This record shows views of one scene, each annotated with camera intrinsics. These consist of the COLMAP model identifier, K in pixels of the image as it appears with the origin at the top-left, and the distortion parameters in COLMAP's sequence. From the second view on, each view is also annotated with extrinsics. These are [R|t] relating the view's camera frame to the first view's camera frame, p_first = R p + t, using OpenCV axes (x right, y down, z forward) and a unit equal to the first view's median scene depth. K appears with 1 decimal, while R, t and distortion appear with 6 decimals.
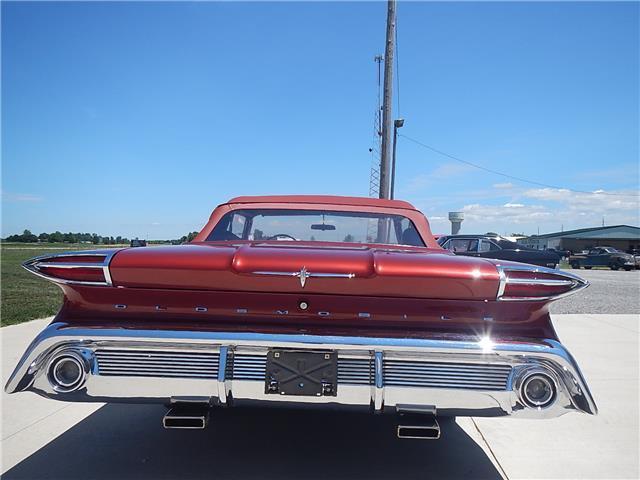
lens RADIAL K [[528.5, 0, 331.2], [0, 528.5, 241.2], [0, 0, 1]] dist [-0.006163, -0.007681]
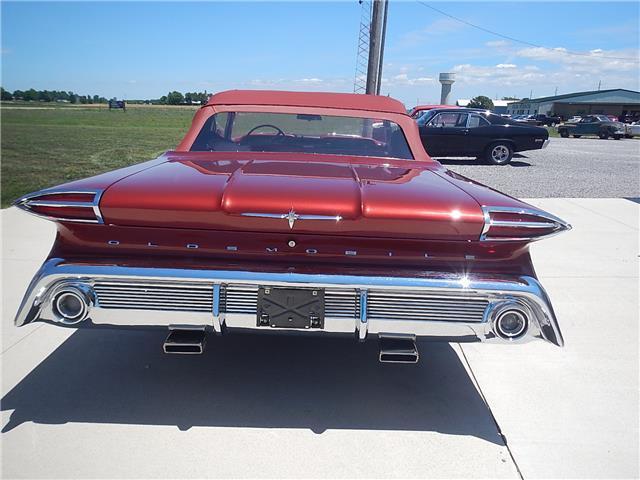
lens RADIAL K [[527.5, 0, 320.0], [0, 527.5, 240.0], [0, 0, 1]] dist [-0.005759, 0.006360]
pose [[0.999969, 0.003358, 0.007192, -0.005362], [-0.005072, 0.967315, 0.253527, -0.148143], [-0.006105, -0.253555, 0.967302, 0.007390]]
